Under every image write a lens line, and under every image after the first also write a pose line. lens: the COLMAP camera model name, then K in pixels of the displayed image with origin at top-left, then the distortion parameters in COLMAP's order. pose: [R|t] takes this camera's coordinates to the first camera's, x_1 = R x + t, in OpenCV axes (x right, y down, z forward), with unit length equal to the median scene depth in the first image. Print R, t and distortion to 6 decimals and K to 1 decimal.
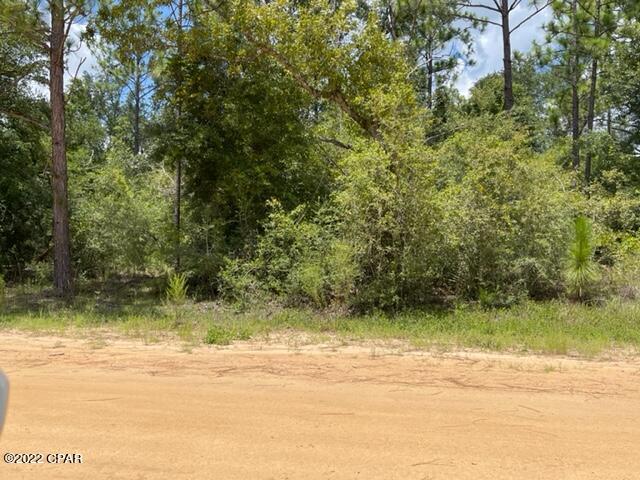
lens RADIAL K [[595.9, 0, 320.7], [0, 595.9, 239.6], [0, 0, 1]] dist [0.006260, 0.000000]
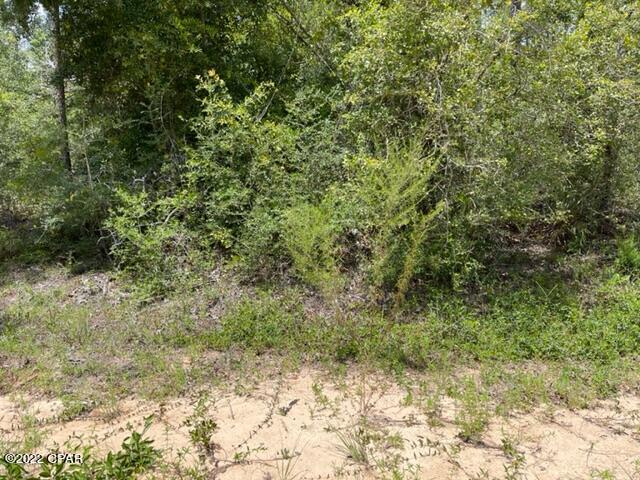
lens RADIAL K [[479.9, 0, 320.2], [0, 479.9, 244.1], [0, 0, 1]] dist [0.010588, 0.000873]
pose [[0.991191, -0.040462, 0.126110, -0.042876], [0.018829, 0.985569, 0.168223, 0.009590], [-0.131096, -0.164366, 0.977649, 0.558419]]
